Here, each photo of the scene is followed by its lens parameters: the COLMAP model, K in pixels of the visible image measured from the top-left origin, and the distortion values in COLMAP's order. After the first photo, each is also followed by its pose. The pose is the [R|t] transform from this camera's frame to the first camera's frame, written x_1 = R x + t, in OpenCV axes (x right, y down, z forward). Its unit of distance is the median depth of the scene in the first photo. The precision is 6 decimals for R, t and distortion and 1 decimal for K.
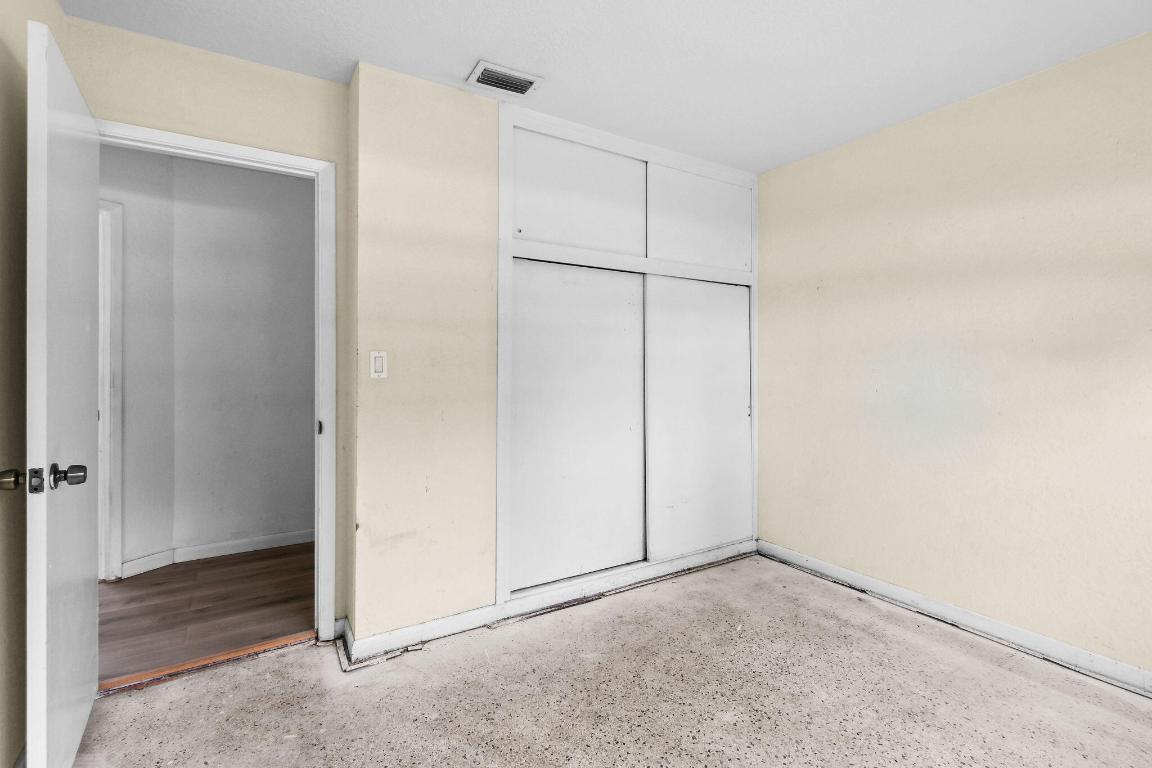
lens RADIAL K [[554.1, 0, 582.7], [0, 554.1, 351.5], [0, 0, 1]] dist [0.000882, 0.000269]
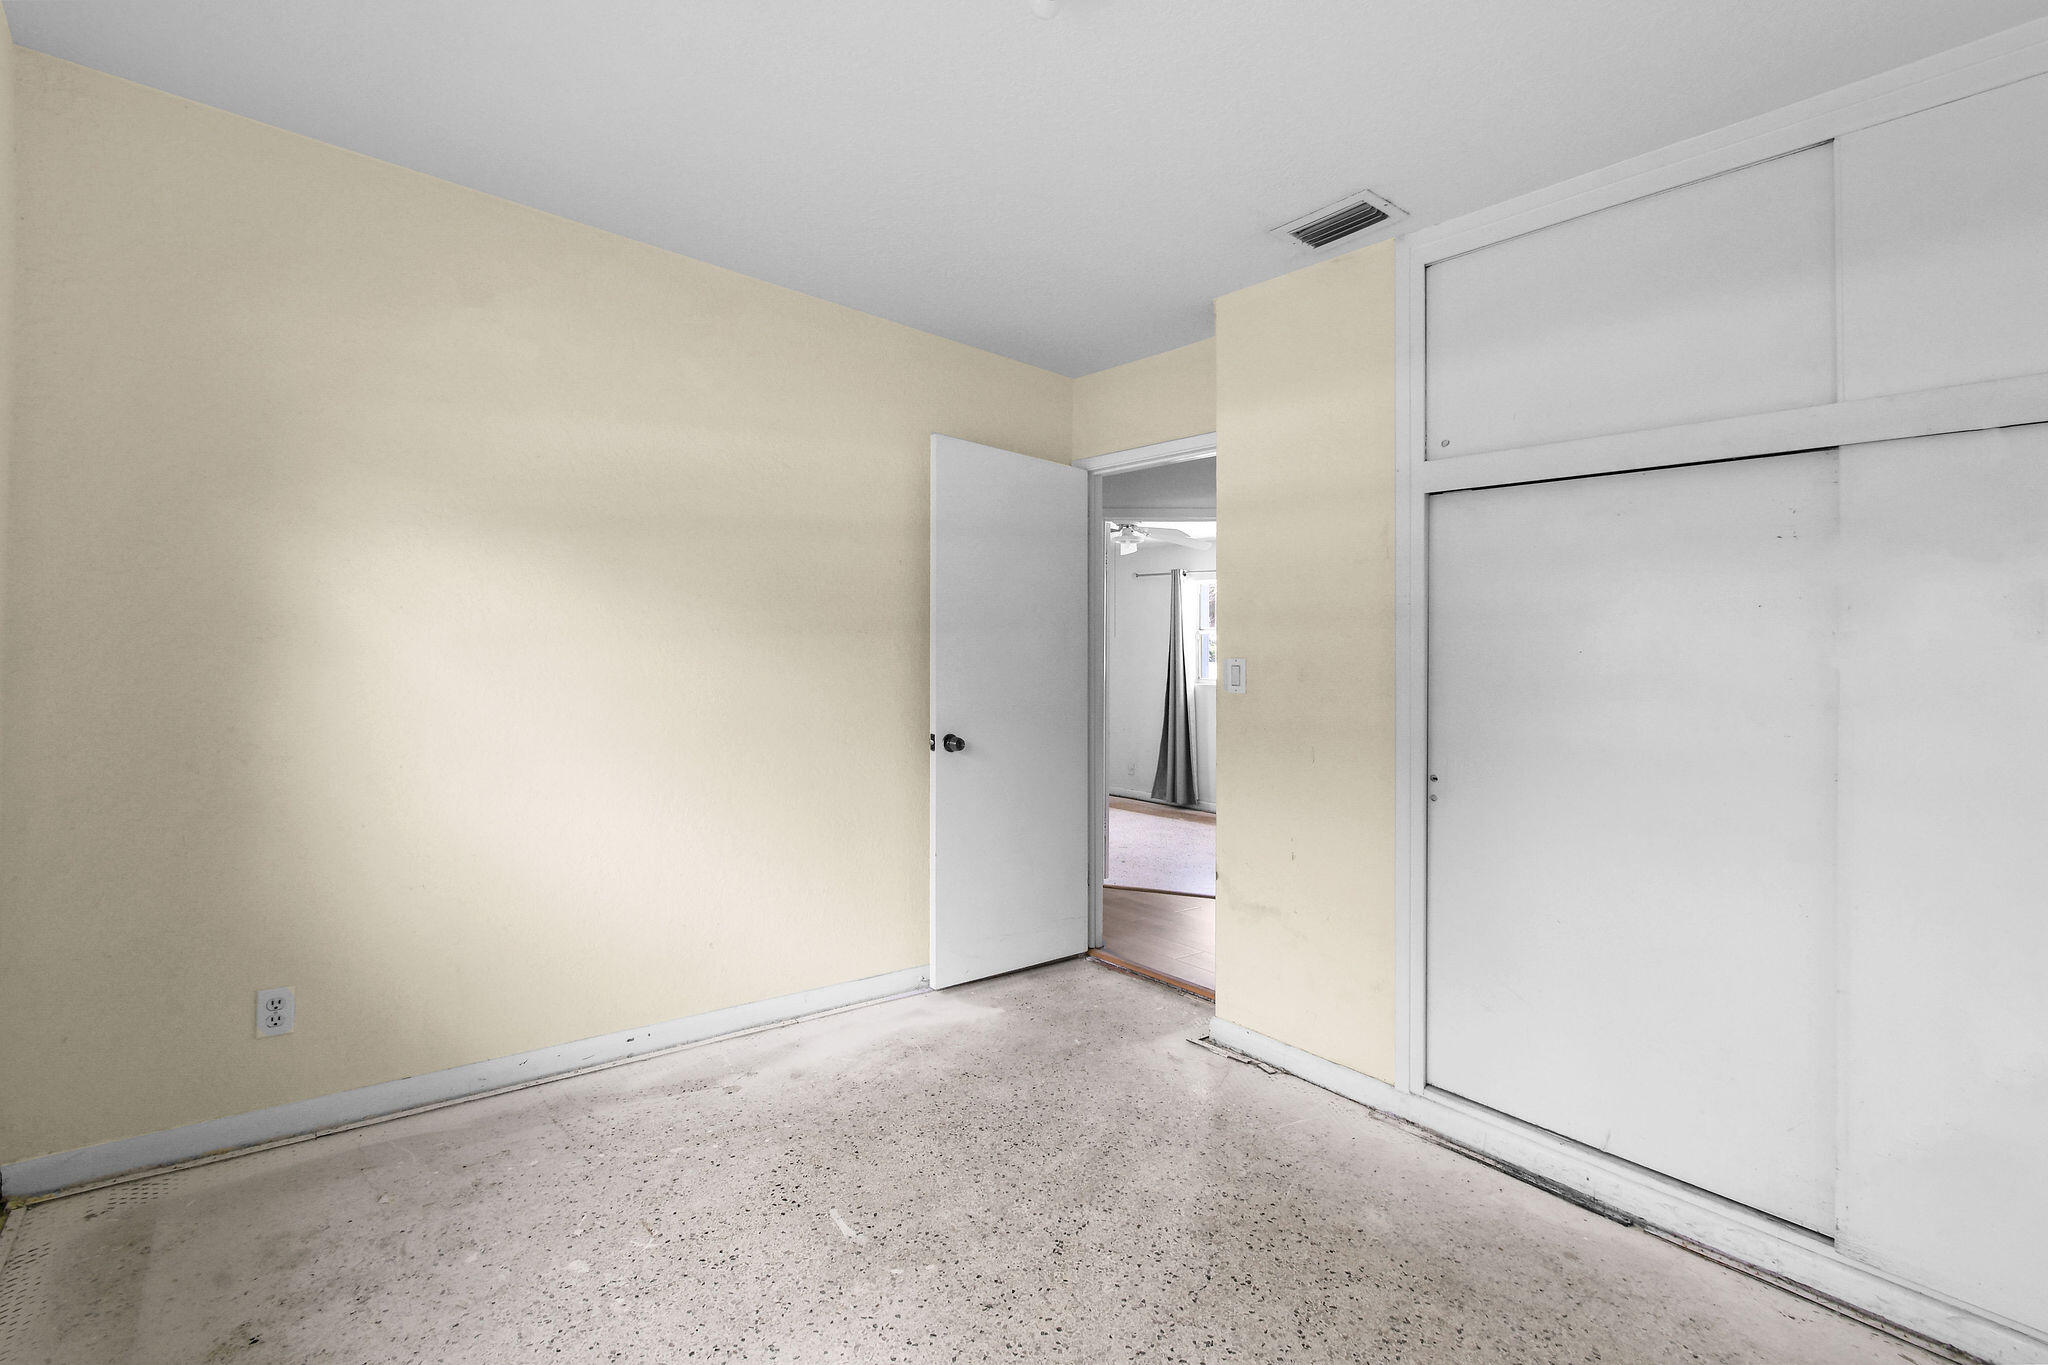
lens RADIAL K [[897.0, 0, 1025.5], [0, 897.0, 666.6], [0, 0, 1]] dist [0.000324, -0.000209]
pose [[0.128430, 0.000463, -0.991718, 0.802623], [-0.013515, 0.999908, -0.001283, 0.015058], [0.991626, 0.013568, 0.128424, 0.518784]]
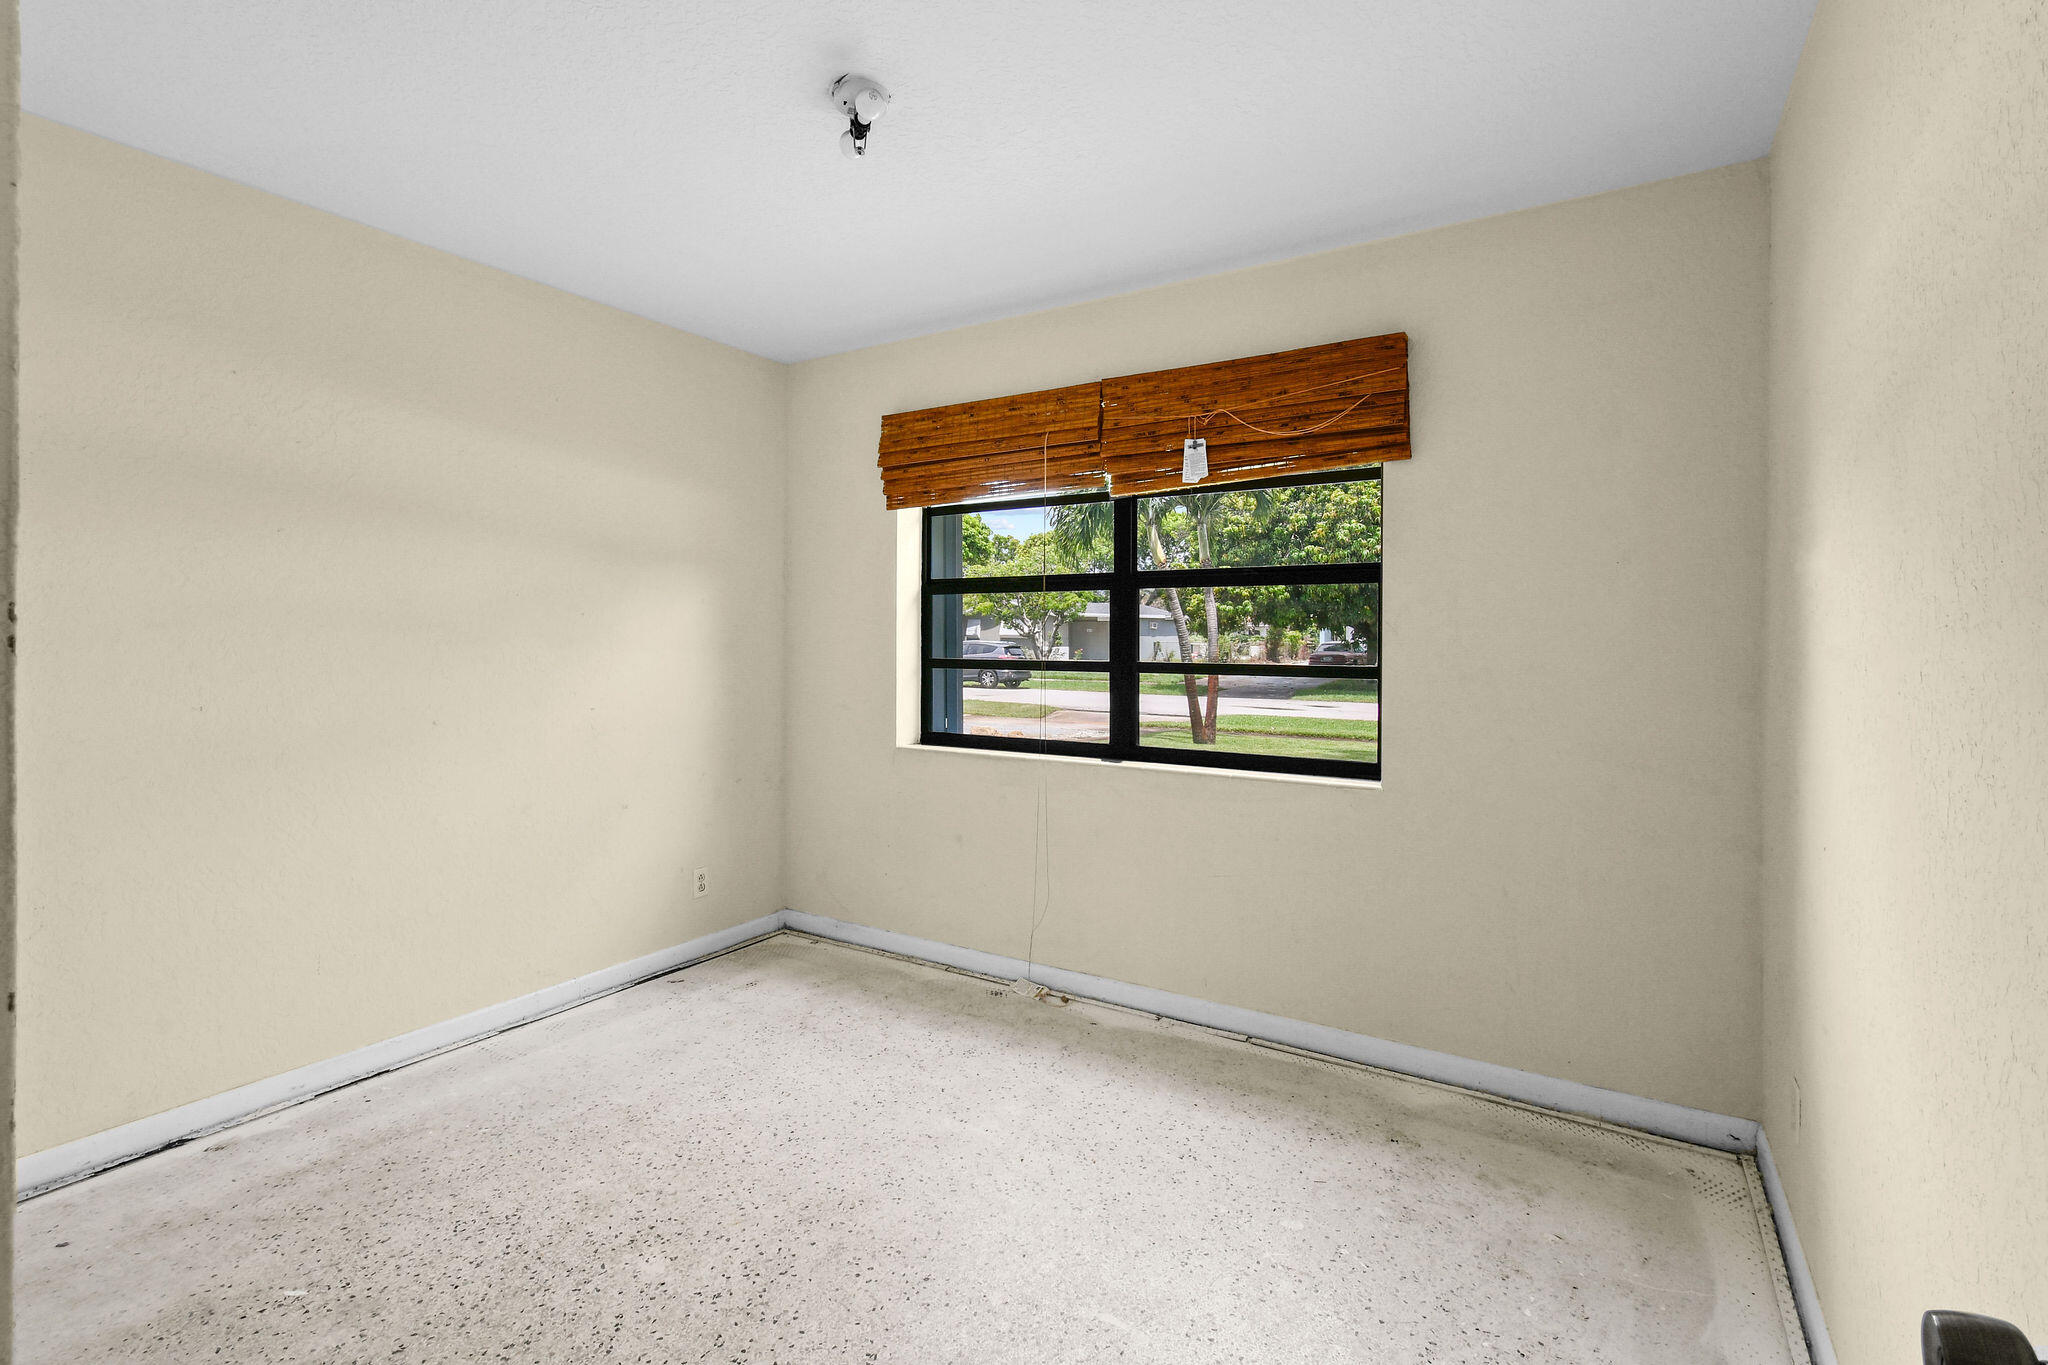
lens RADIAL K [[897.0, 0, 1028.3], [0, 897.0, 682.3], [0, 0, 1]] dist [0.000324, -0.000209]
pose [[-0.433053, -0.045601, 0.900214, -0.598136], [-0.029534, 0.998901, 0.036393, -0.013563], [-0.900885, -0.010827, -0.433924, 0.844371]]
